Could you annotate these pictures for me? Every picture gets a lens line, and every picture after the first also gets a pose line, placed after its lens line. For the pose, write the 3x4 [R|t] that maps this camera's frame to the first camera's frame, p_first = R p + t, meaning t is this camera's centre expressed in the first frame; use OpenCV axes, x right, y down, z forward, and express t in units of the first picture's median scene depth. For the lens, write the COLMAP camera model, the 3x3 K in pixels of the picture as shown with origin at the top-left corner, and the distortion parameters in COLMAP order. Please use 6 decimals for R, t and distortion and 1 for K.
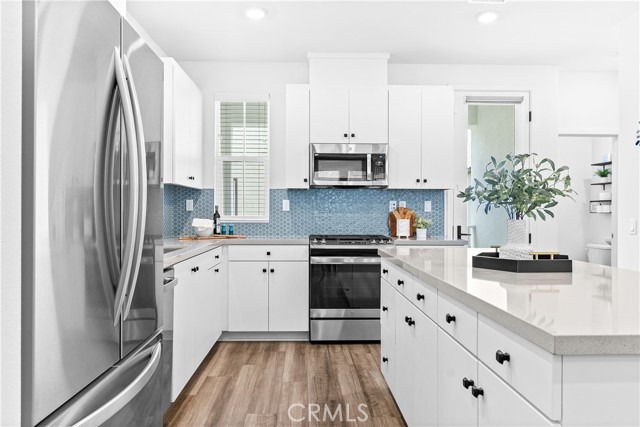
lens RADIAL K [[466.7, 0, 318.6], [0, 466.7, 212.5], [0, 0, 1]] dist [0.001170, 0.001517]
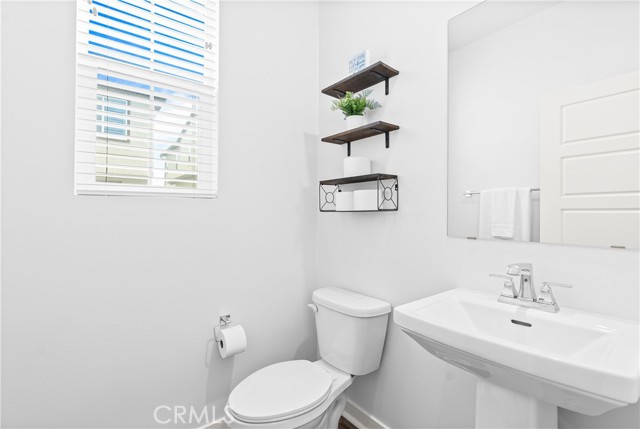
lens RADIAL K [[296.1, 0, 320.7], [0, 296.1, 214.7], [0, 0, 1]] dist [-0.005857, 0.000531]
pose [[0.804644, 0.004236, 0.593742, 0.439362], [-0.006862, 0.999974, 0.002165, 0.002929], [-0.593718, -0.005817, 0.804652, 0.807723]]
